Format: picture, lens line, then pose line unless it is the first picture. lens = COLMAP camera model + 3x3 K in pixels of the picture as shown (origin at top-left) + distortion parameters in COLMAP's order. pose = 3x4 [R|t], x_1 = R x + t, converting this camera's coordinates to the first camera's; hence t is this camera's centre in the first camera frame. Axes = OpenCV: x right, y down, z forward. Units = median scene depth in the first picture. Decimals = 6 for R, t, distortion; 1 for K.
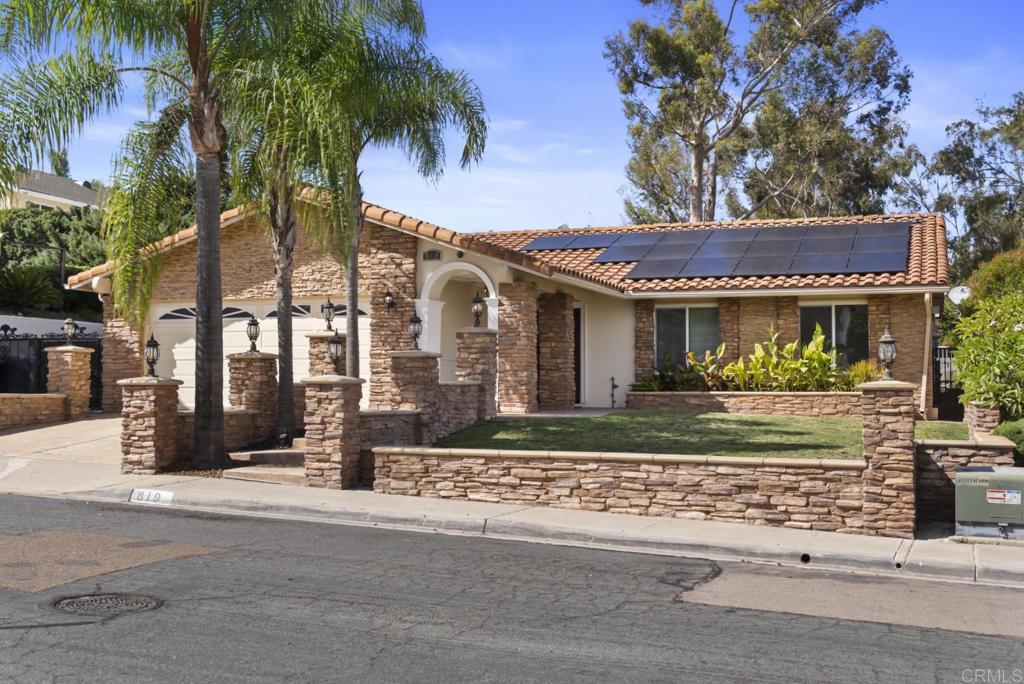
lens RADIAL K [[1227.9, 0, 515.3], [0, 1227.9, 323.6], [0, 0, 1]] dist [0.020449, 0.035135]
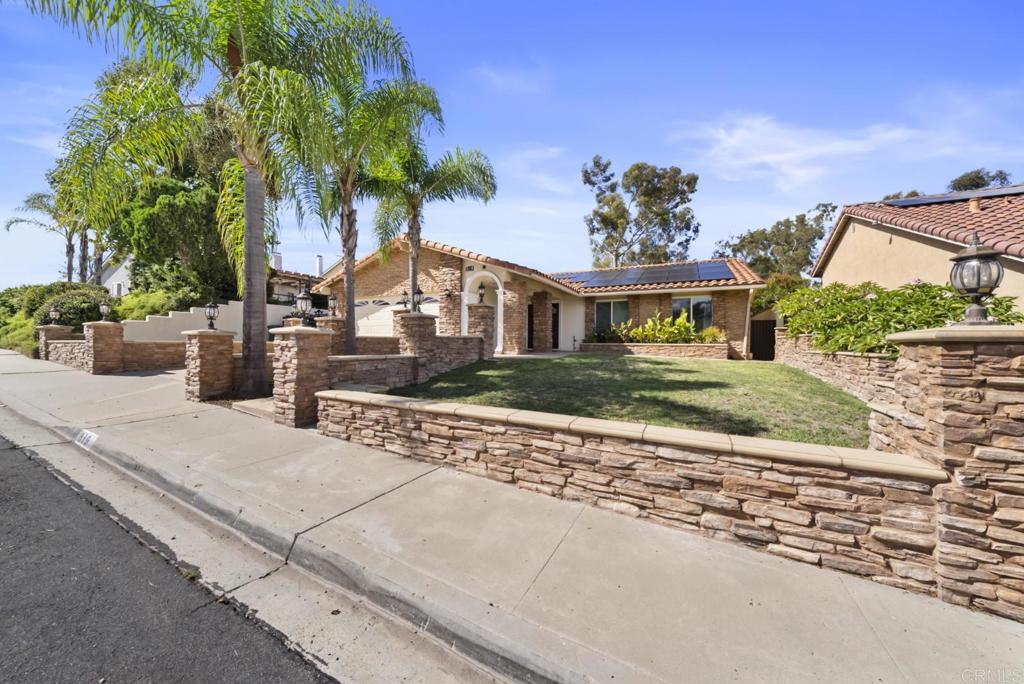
lens RADIAL K [[353.0, 0, 508.0], [0, 353.0, 339.9], [0, 0, 1]] dist [-0.000992, -0.000136]
pose [[0.989658, 0.006200, -0.143312, 0.091428], [0.000546, 0.998895, 0.046990, 0.037644], [0.143445, -0.046583, 0.988561, 0.673121]]
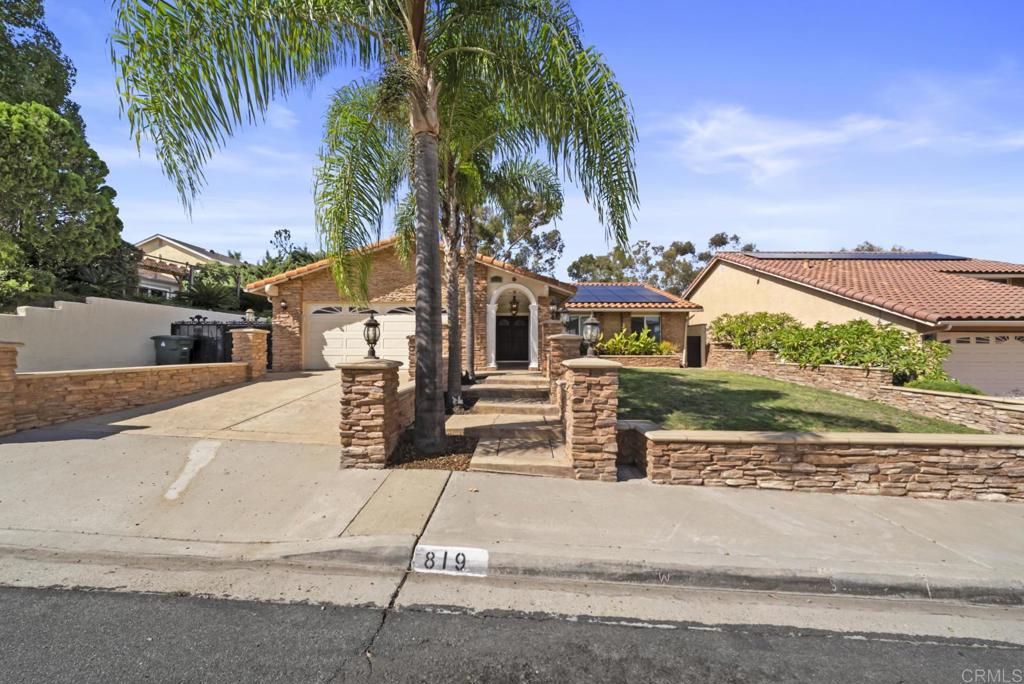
lens RADIAL K [[355.6, 0, 508.2], [0, 355.6, 341.5], [0, 0, 1]] dist [-0.001820, 0.000060]
pose [[0.952322, 0.005941, 0.305036, -0.286278], [-0.017197, 0.999266, 0.034227, 0.019621], [-0.304609, -0.037841, 0.951726, 0.728782]]
